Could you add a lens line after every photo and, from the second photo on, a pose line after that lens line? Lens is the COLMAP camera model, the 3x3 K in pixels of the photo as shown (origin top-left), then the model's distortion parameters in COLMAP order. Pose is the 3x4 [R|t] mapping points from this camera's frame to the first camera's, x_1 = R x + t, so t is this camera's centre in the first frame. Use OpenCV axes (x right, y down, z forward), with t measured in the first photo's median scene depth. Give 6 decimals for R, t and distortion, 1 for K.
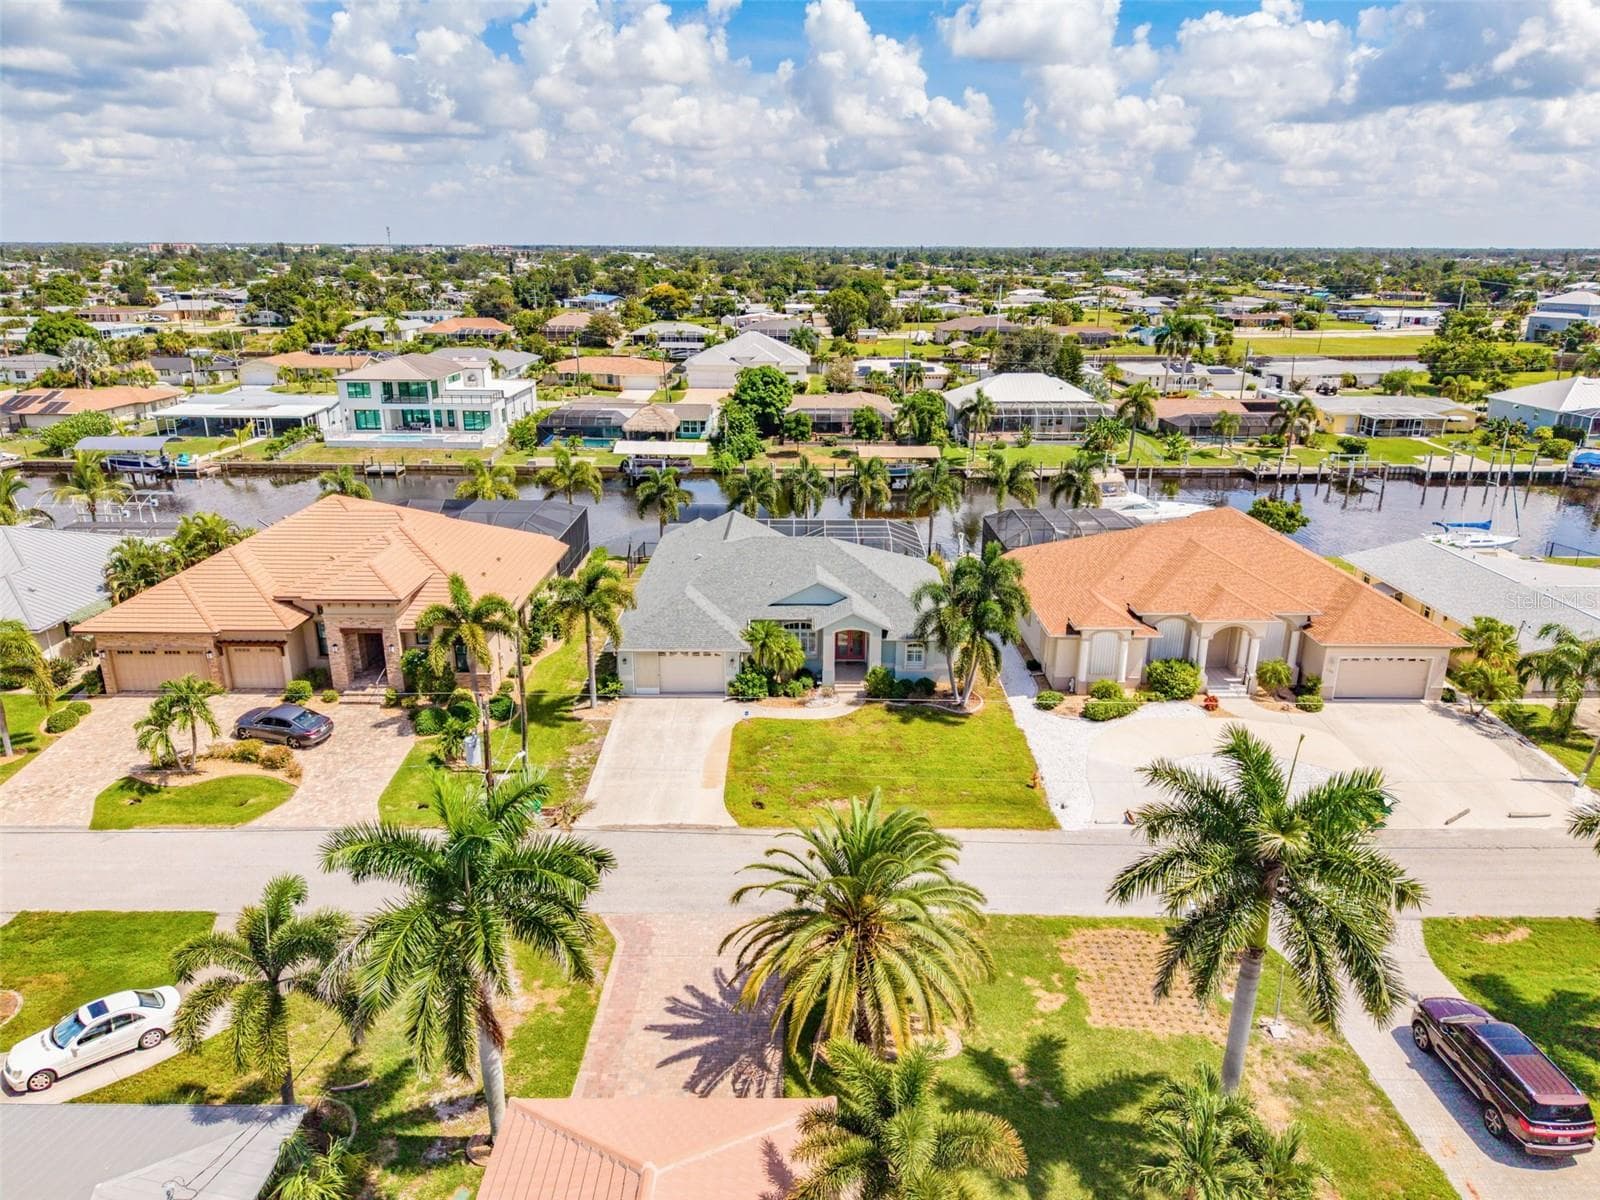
lens RADIAL K [[1097.4, 0, 774.6], [0, 1097.4, 567.6], [0, 0, 1]] dist [0.059776, -0.073521]
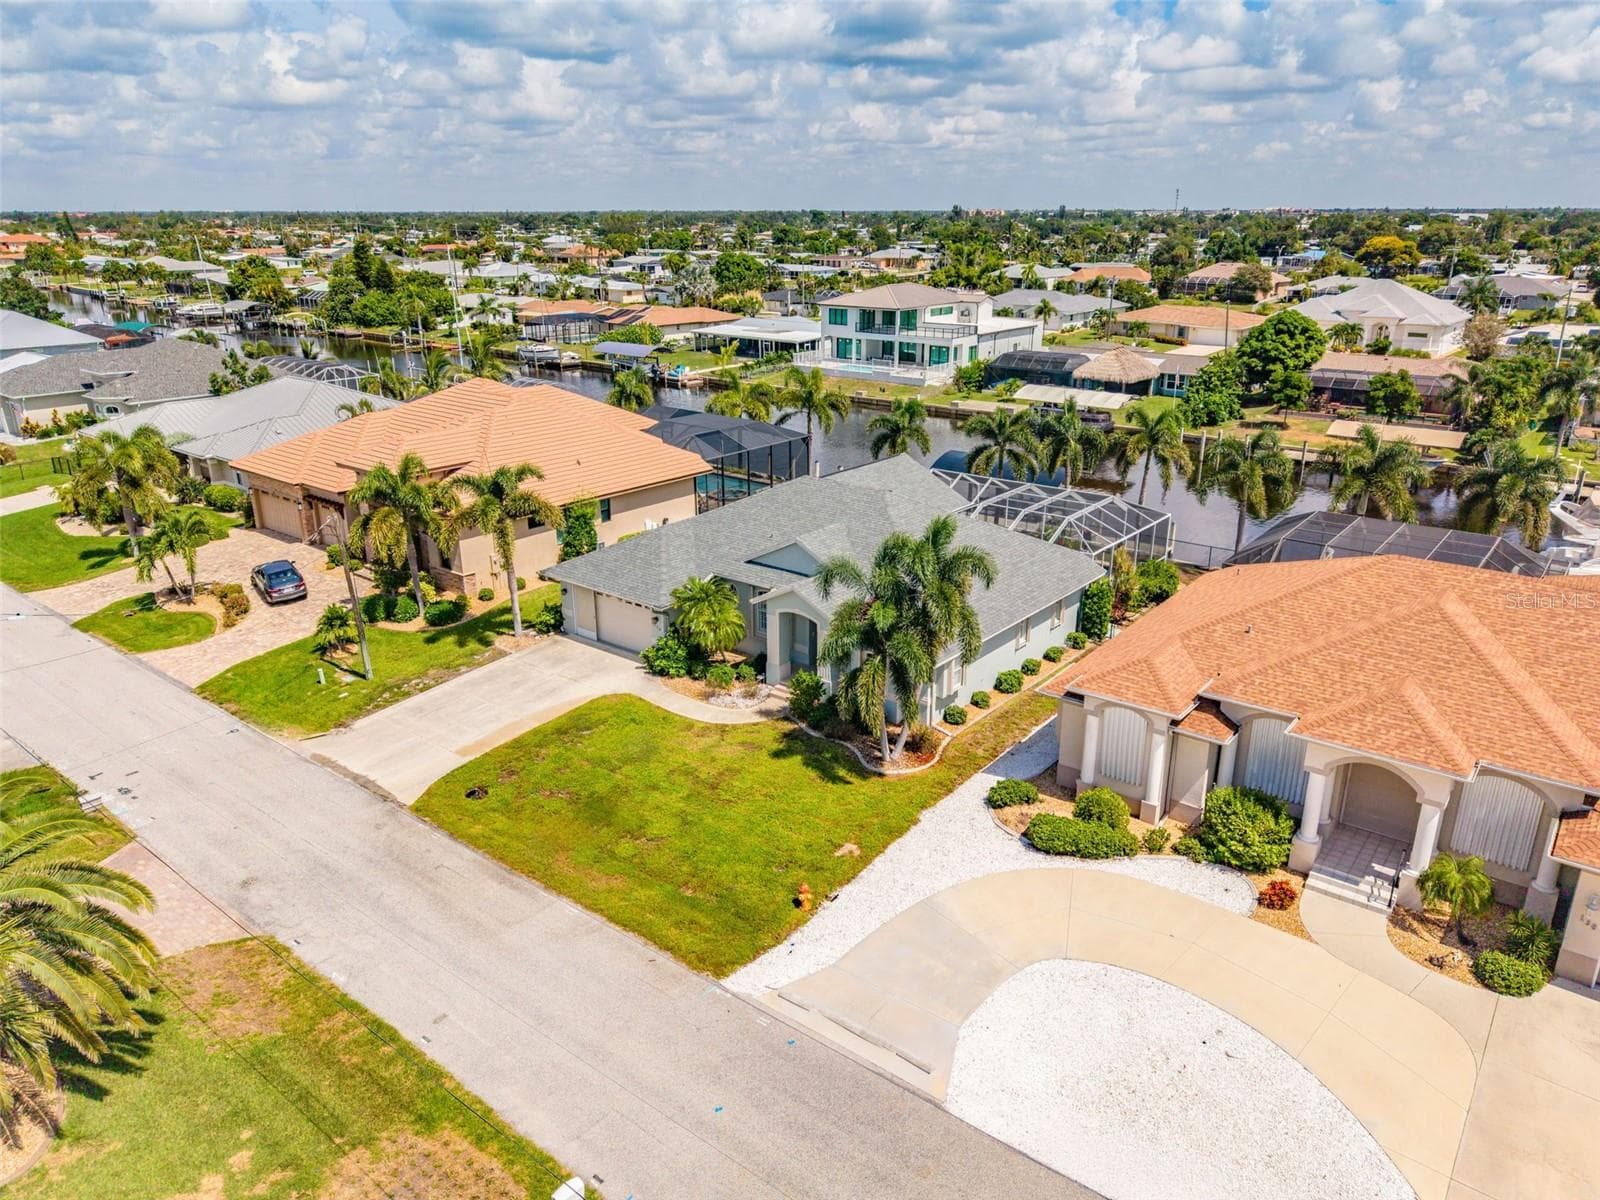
lens RADIAL K [[1097.4, 0, 774.6], [0, 1097.4, 567.6], [0, 0, 1]] dist [0.059776, -0.073521]
pose [[0.776442, 0.186201, -0.602052, 0.199812], [-0.169579, 0.981847, 0.084964, -0.013119], [0.606944, 0.036126, 0.793923, 0.175336]]
